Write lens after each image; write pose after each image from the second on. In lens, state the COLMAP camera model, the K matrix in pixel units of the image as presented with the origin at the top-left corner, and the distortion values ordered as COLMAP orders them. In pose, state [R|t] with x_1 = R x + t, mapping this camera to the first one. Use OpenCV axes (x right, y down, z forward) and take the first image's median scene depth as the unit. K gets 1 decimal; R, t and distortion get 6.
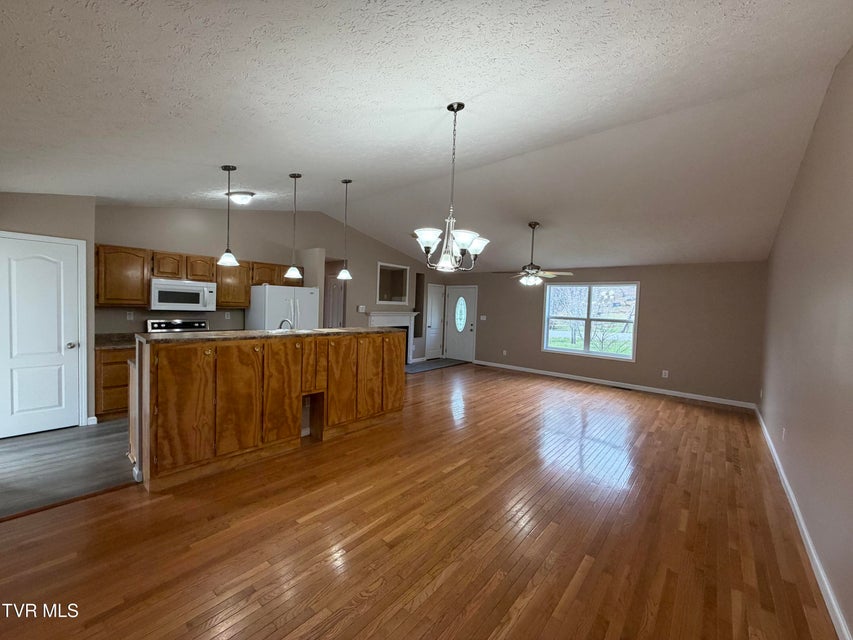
lens RADIAL K [[340.5, 0, 424.7], [0, 340.5, 319.2], [0, 0, 1]] dist [-0.001260, 0.000225]
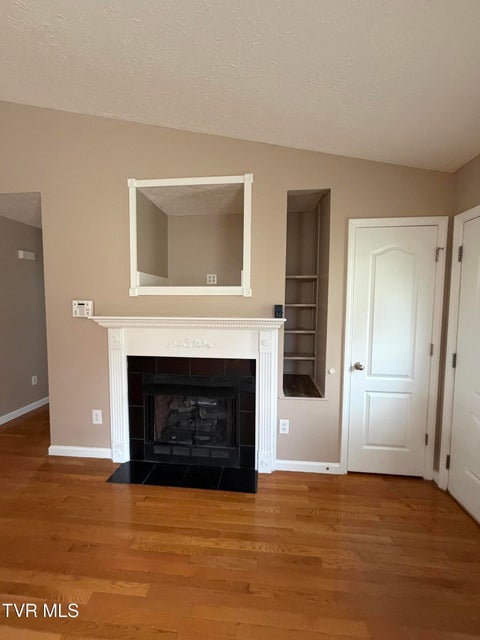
lens RADIAL K [[257.3, 0, 240.0], [0, 257.3, 320.0], [0, 0, 1]] dist [0.005400, 0.000230]
pose [[0.568160, 0.028025, -0.822441, 0.267548], [-0.018397, 0.999603, 0.021353, -0.041458], [0.822712, 0.002999, 0.568450, 1.513720]]
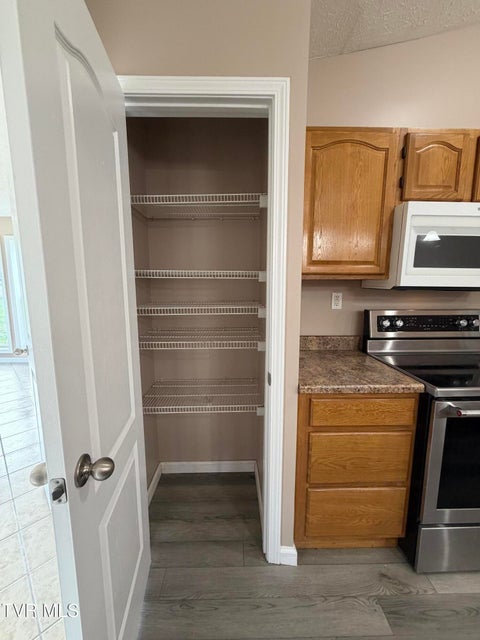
lens RADIAL K [[257.3, 0, 240.0], [0, 257.3, 320.0], [0, 0, 1]] dist [0.005400, 0.000230]
pose [[0.673154, 0.065114, -0.736630, -0.645530], [-0.006335, 0.996587, 0.082304, -0.011730], [0.739475, -0.050737, 0.671269, 0.608477]]
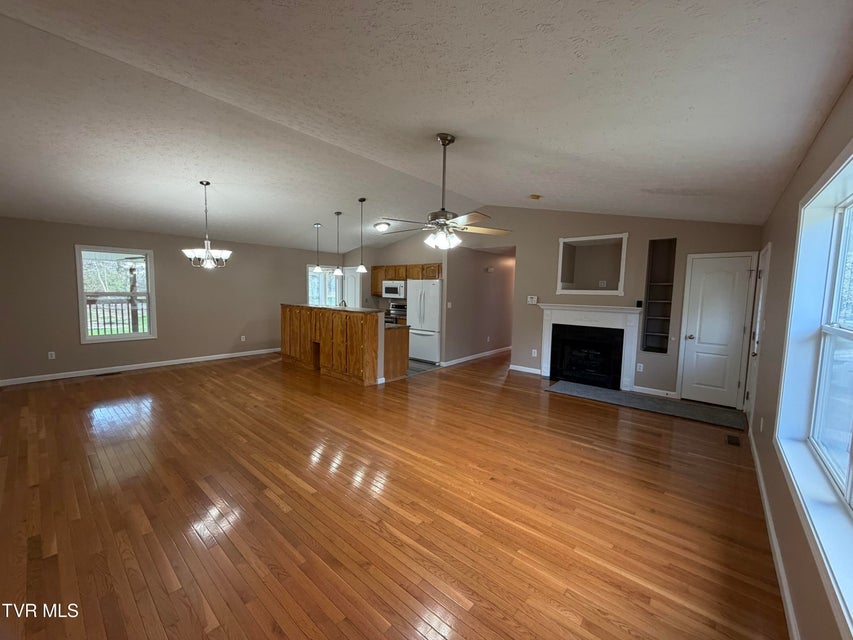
lens RADIAL K [[340.5, 0, 424.7], [0, 340.5, 319.2], [0, 0, 1]] dist [-0.001260, 0.000225]
pose [[-0.000809, 0.047034, -0.998893, 1.025197], [-0.061975, 0.996971, 0.046993, -0.008839], [0.998077, 0.061945, 0.002108, 1.136358]]
